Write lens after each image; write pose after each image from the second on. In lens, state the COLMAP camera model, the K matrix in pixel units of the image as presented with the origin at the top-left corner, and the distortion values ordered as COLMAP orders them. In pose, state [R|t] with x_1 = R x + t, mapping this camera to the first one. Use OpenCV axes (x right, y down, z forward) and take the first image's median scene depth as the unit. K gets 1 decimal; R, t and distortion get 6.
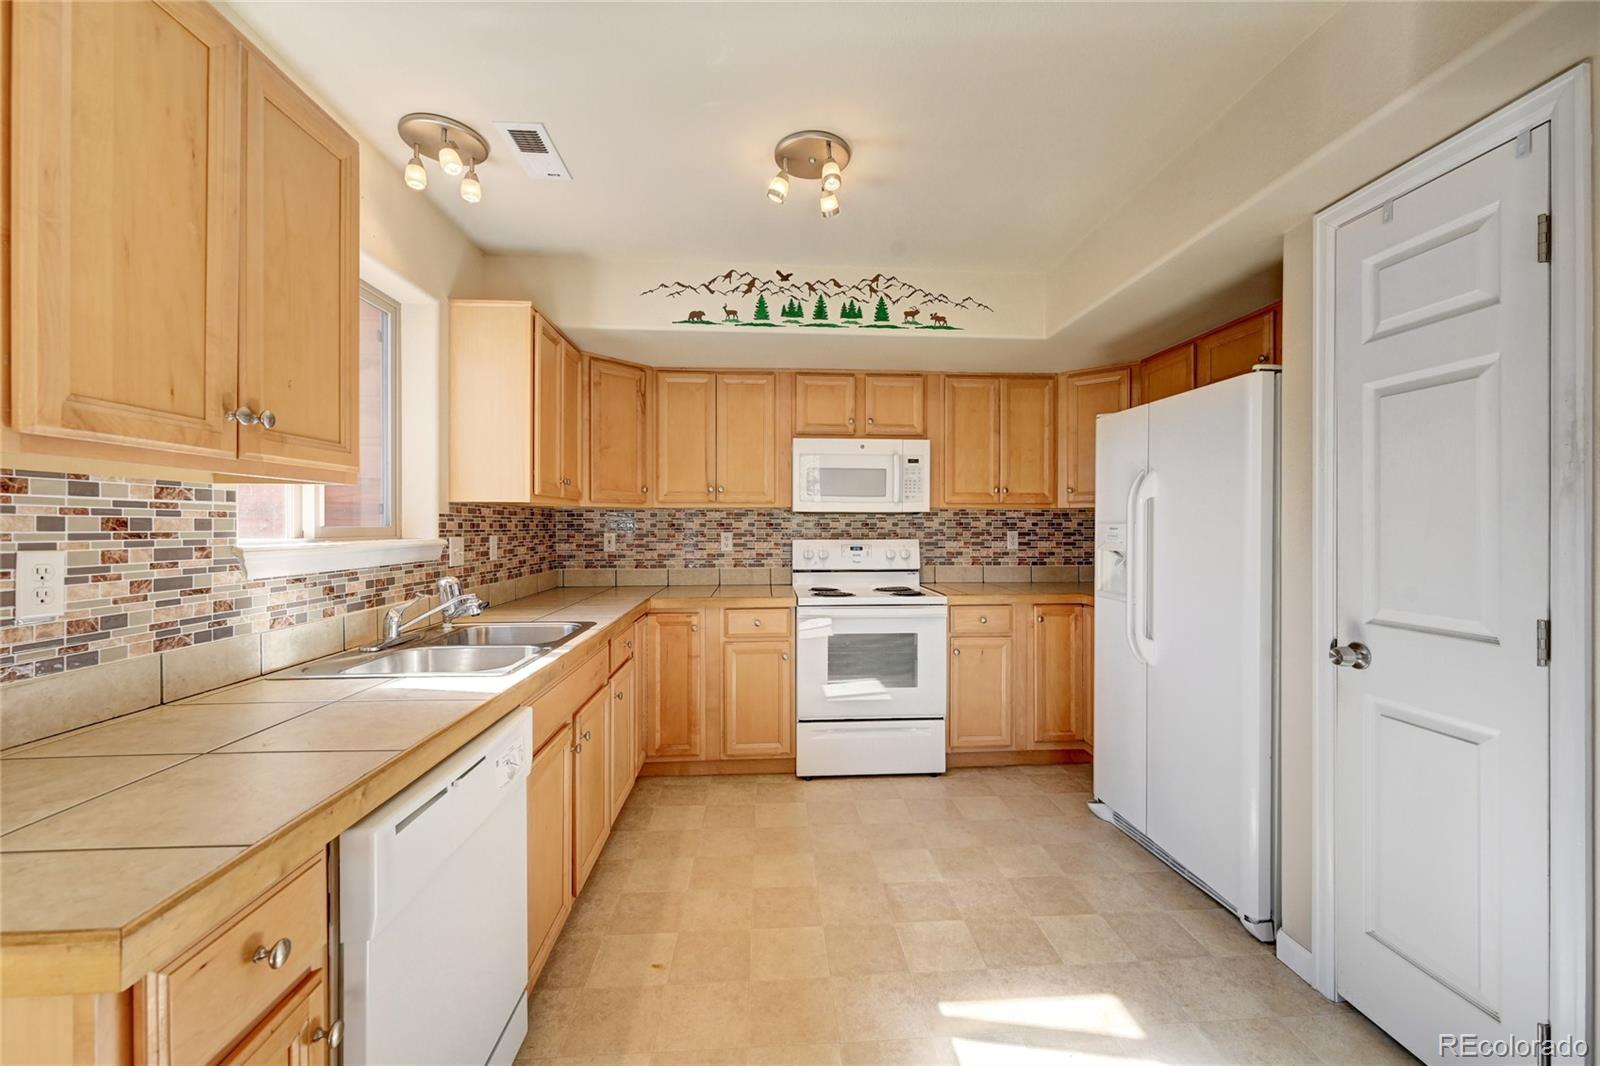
lens RADIAL K [[636.7, 0, 810.2], [0, 636.7, 525.9], [0, 0, 1]] dist [-0.001681, -0.000150]
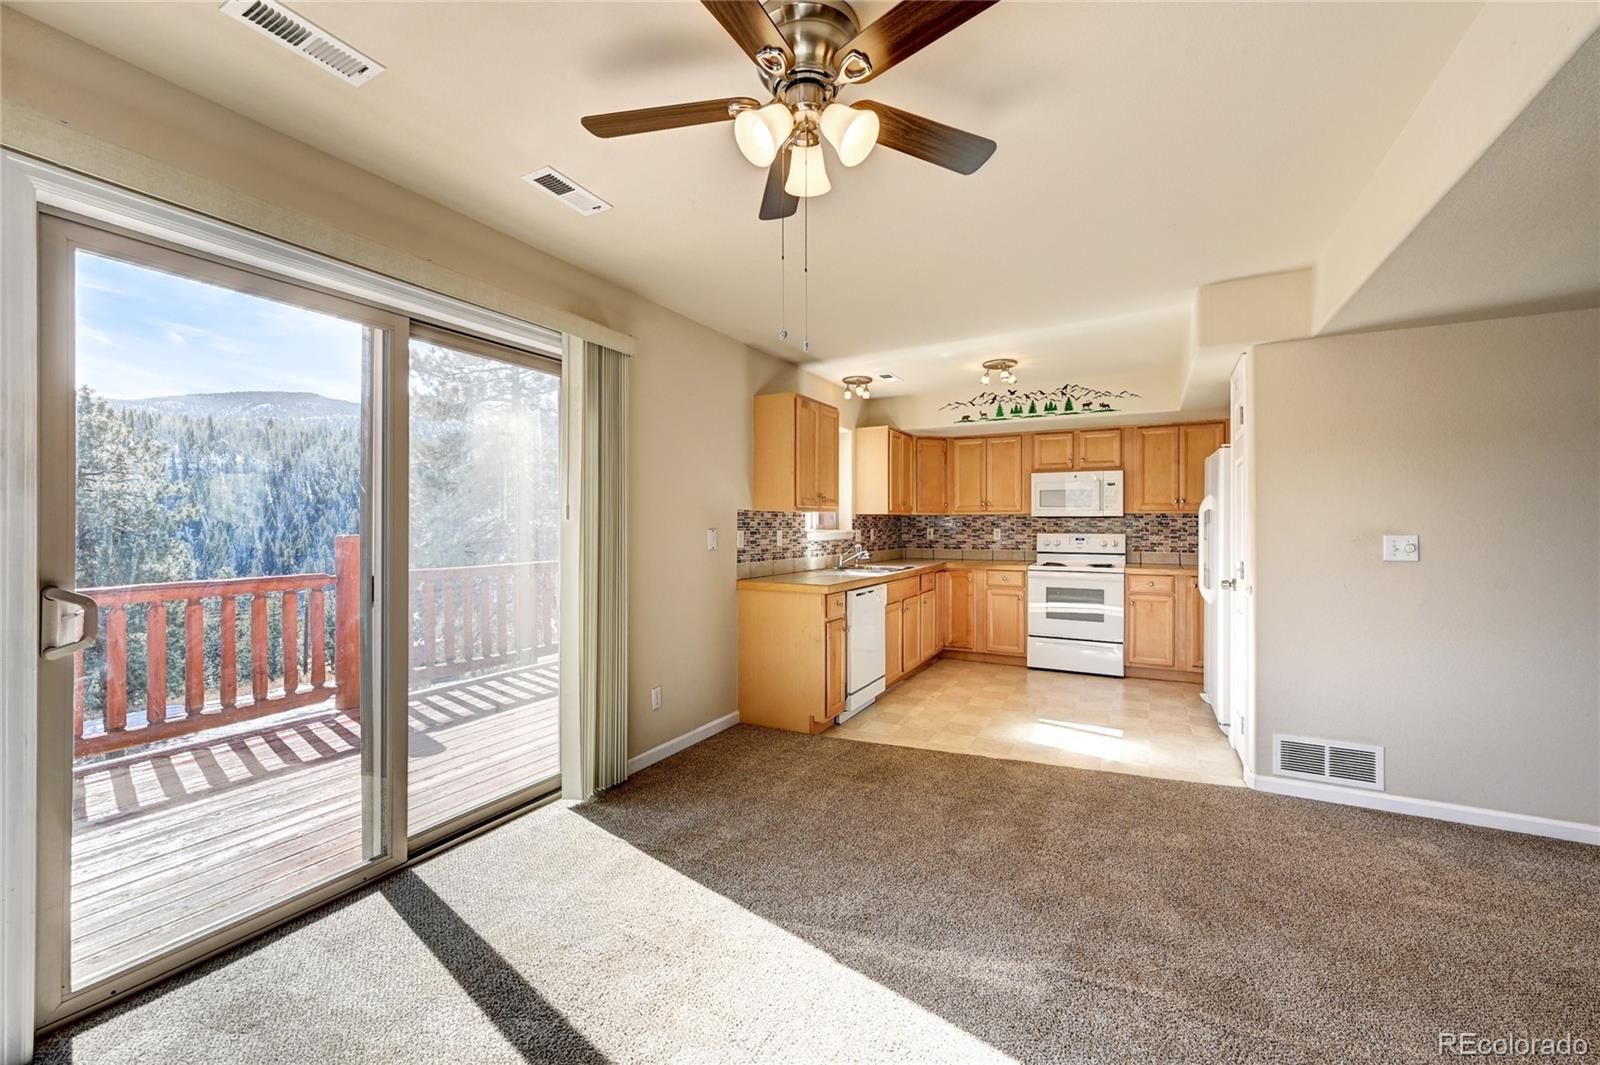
lens RADIAL K [[653.5, 0, 794.5], [0, 653.5, 520.9], [0, 0, 1]] dist [0.000221, 0.000111]
pose [[0.844314, -0.001329, -0.535847, 0.445793], [-0.001689, 0.999985, -0.005142, -0.000776], [0.535846, 0.005247, 0.844299, -0.965417]]
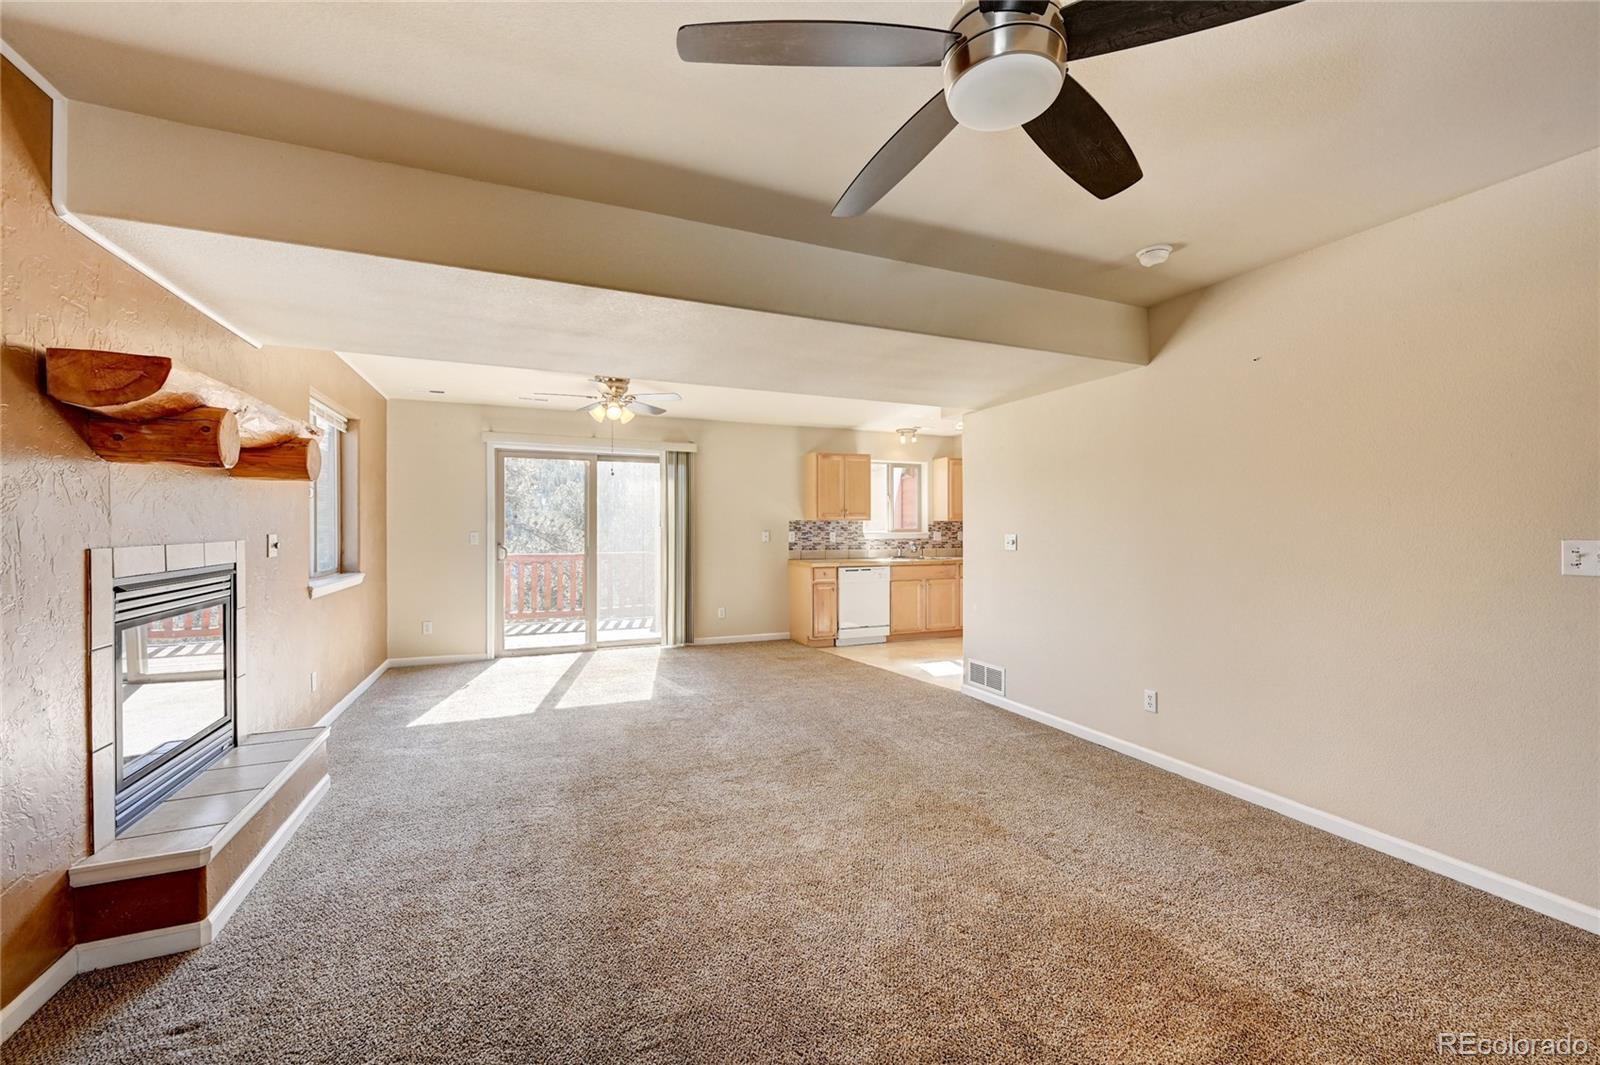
lens RADIAL K [[662.0, 0, 830.3], [0, 662.0, 529.4], [0, 0, 1]] dist [0.000059, 0.000195]
pose [[0.356398, 0.000952, -0.934334, 2.045907], [0.001210, 0.999998, 0.001480, -0.000194], [0.934334, -0.001658, 0.356396, -0.594615]]
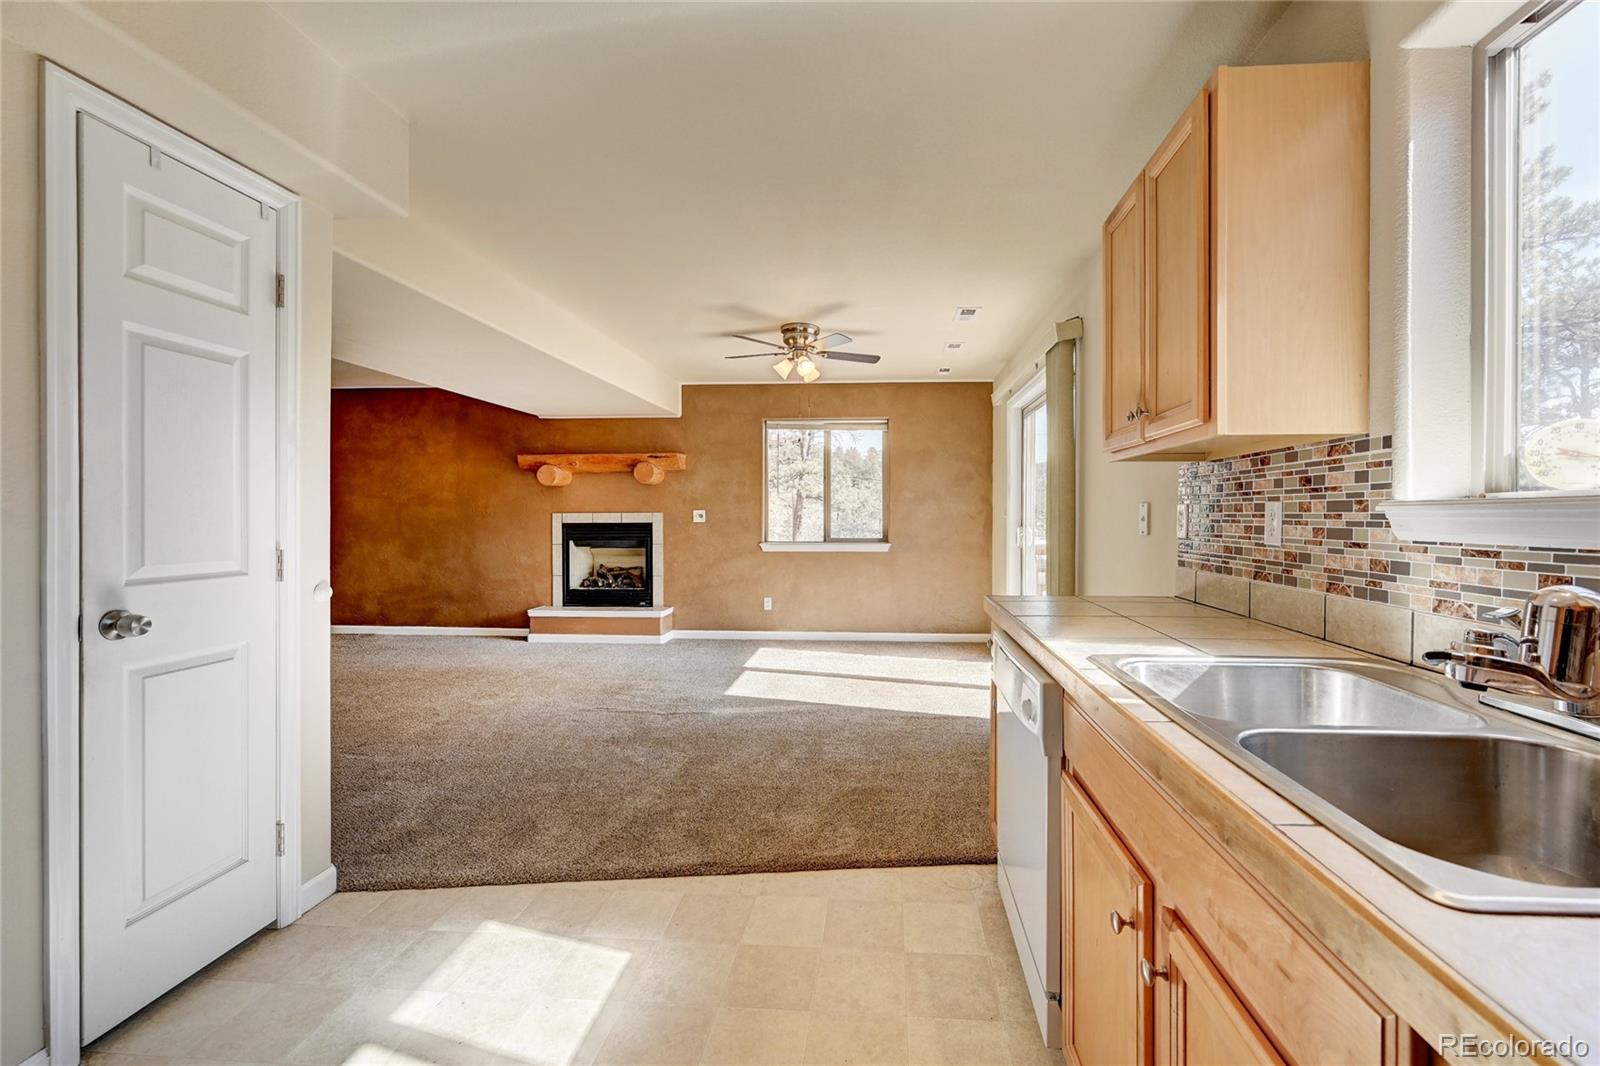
lens RADIAL K [[662.0, 0, 830.3], [0, 662.0, 529.9], [0, 0, 1]] dist [0.000059, 0.000195]
pose [[-0.987490, -0.005416, 0.157590, -0.149269], [-0.002167, 0.999782, 0.020778, 0.028093], [-0.157668, 0.020177, -0.987286, 1.001487]]
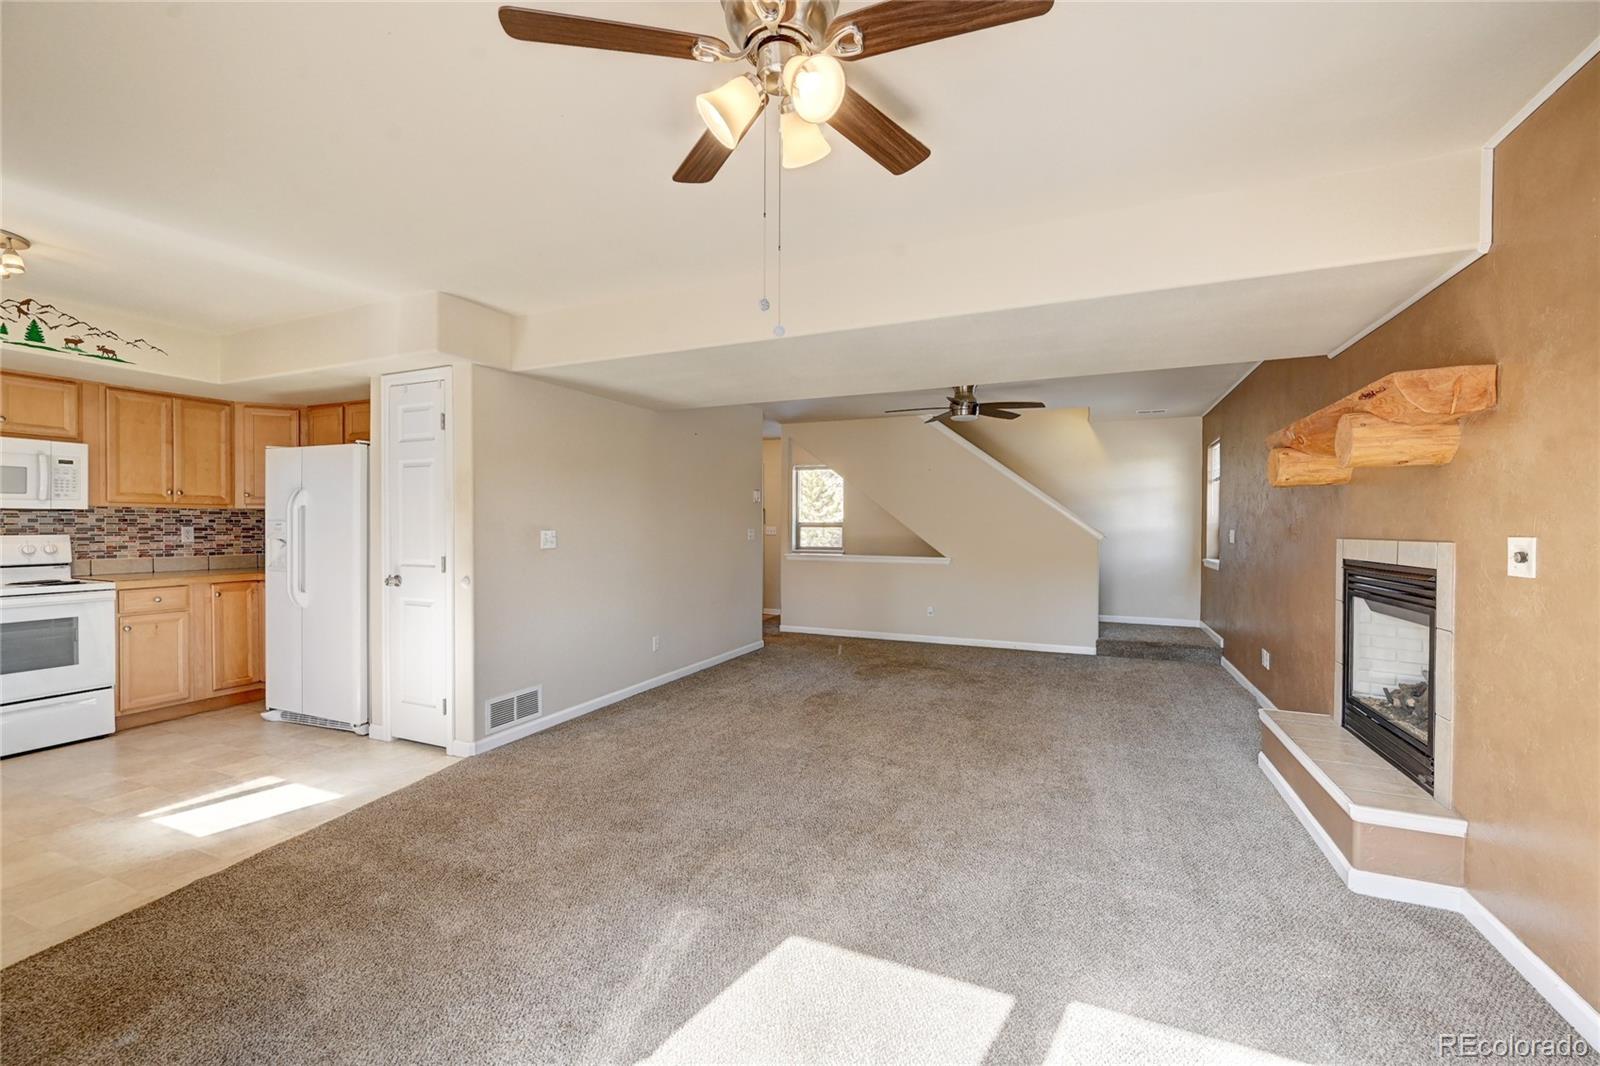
lens RADIAL K [[634.4, 0, 807.4], [0, 634.4, 532.3], [0, 0, 1]] dist [0.000019, 0.000211]
pose [[0.461856, -0.010788, 0.886890, -0.258616], [-0.002964, 0.999902, 0.013706, -0.001389], [-0.886950, -0.008958, 0.461778, -0.746774]]
